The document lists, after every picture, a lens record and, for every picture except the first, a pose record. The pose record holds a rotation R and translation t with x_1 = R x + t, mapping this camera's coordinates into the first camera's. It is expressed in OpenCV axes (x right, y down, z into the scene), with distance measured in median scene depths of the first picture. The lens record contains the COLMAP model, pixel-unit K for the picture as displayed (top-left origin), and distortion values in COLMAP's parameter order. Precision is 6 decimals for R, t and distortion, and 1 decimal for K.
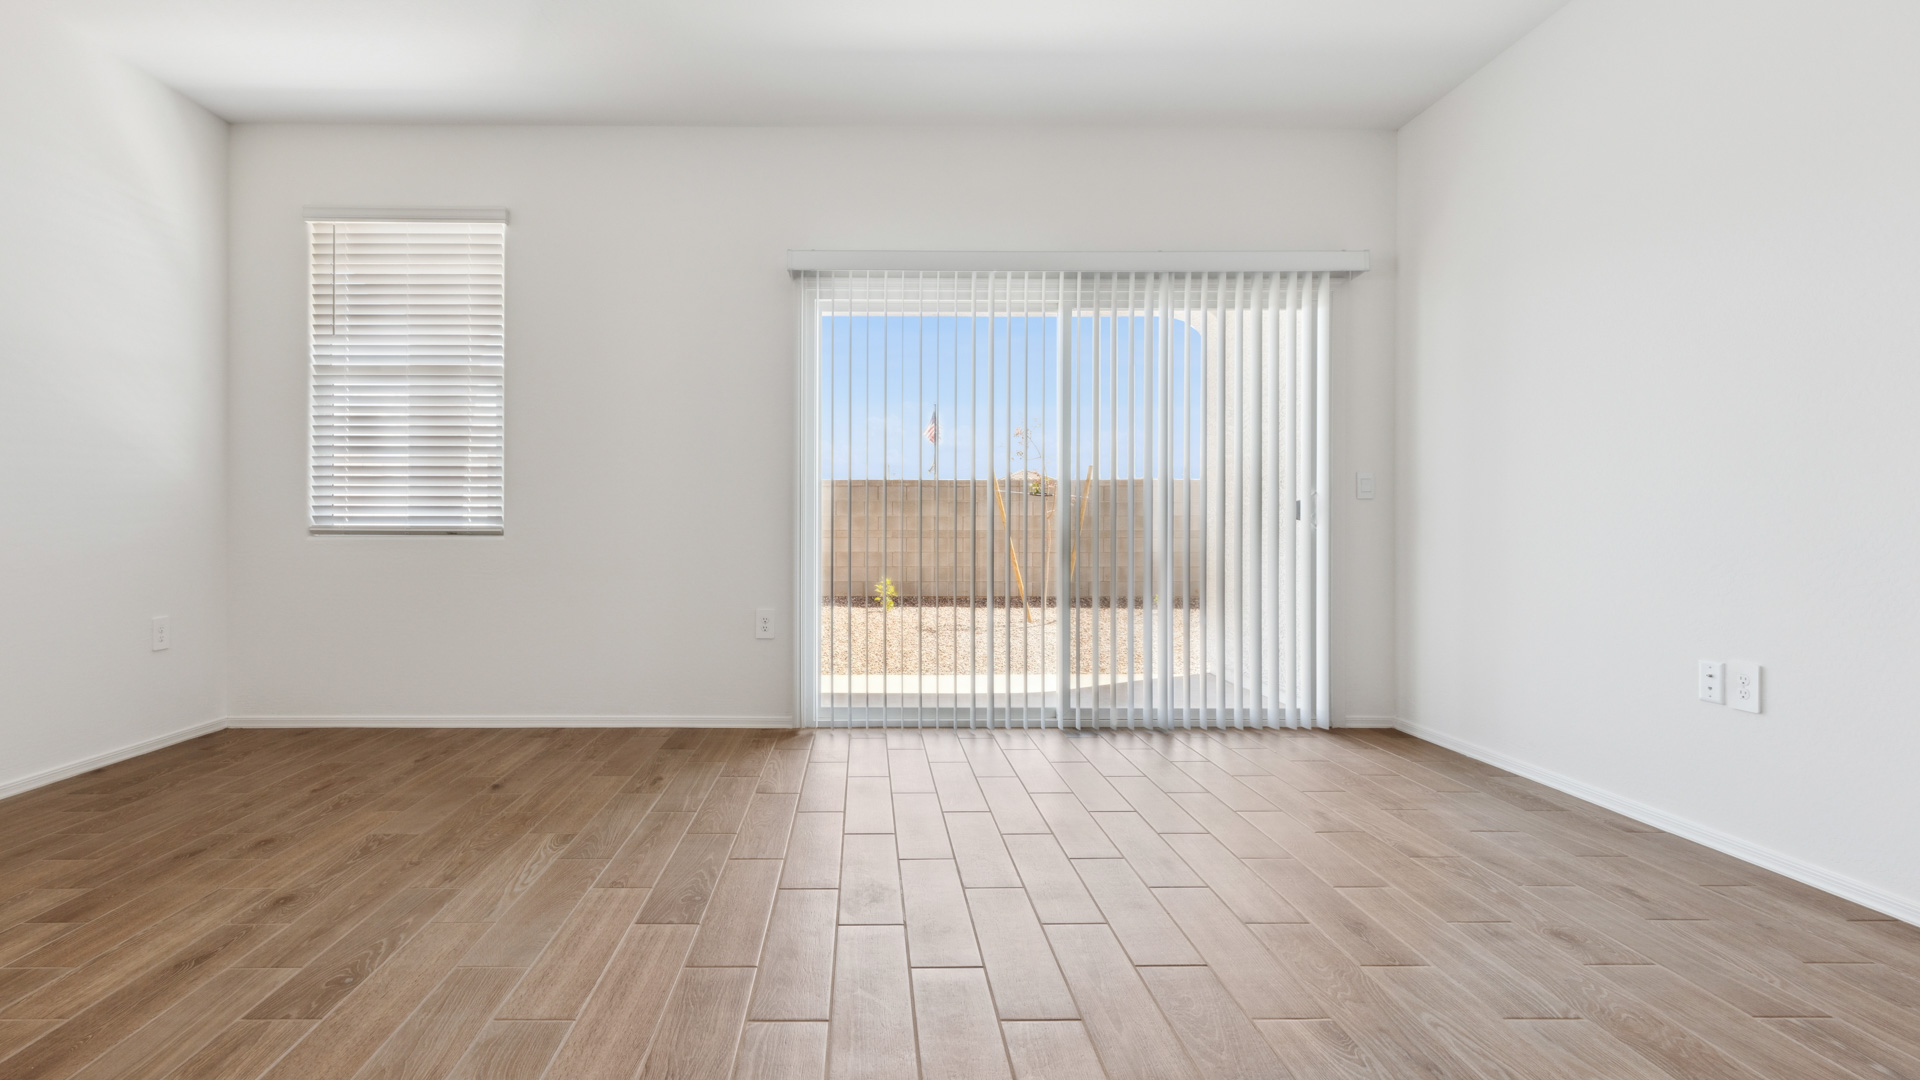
lens RADIAL K [[861.7, 0, 962.7], [0, 861.7, 529.7], [0, 0, 1]] dist [0.000164, 0.000052]
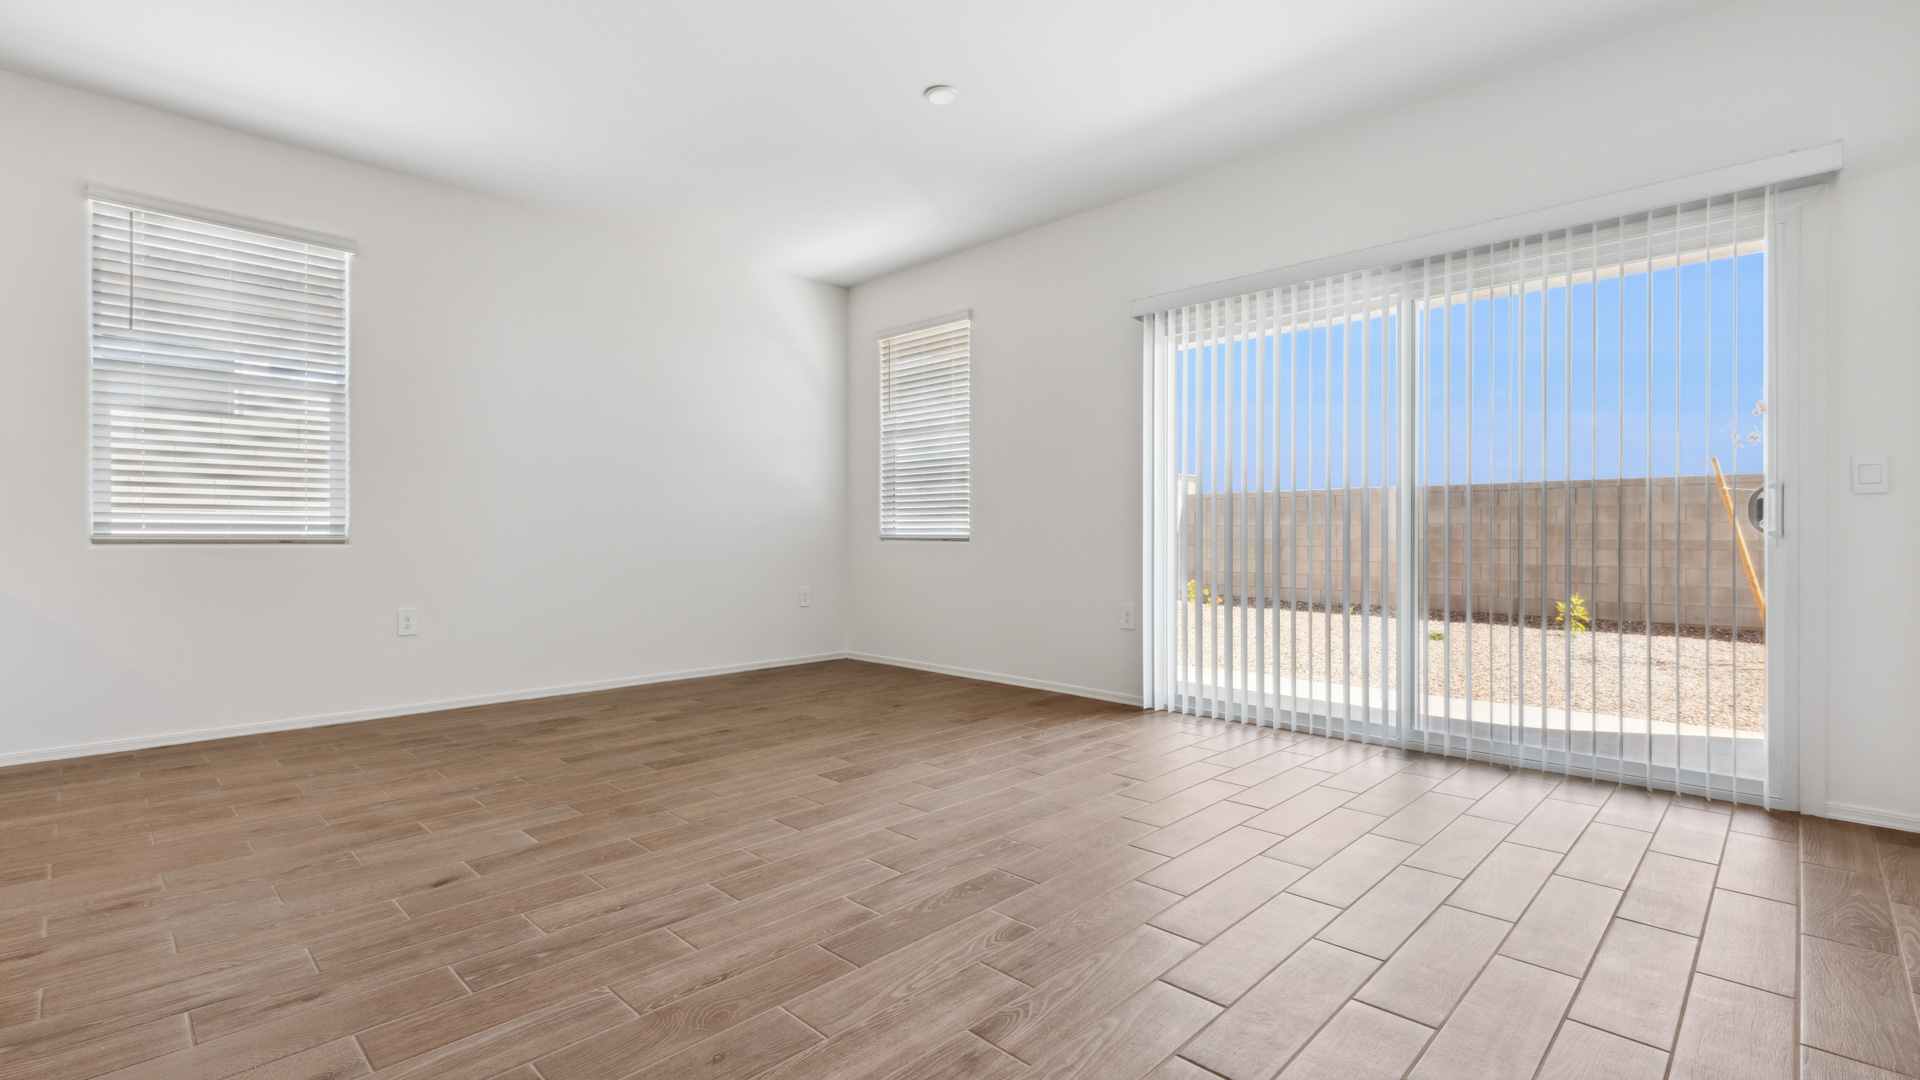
lens RADIAL K [[861.7, 0, 1008.0], [0, 861.7, 529.9], [0, 0, 1]] dist [0.000164, 0.000052]
pose [[0.725990, -0.005679, -0.687681, 0.476629], [-0.001704, 0.999948, -0.010057, 0.002418], [0.687703, 0.008473, 0.725943, 0.024473]]
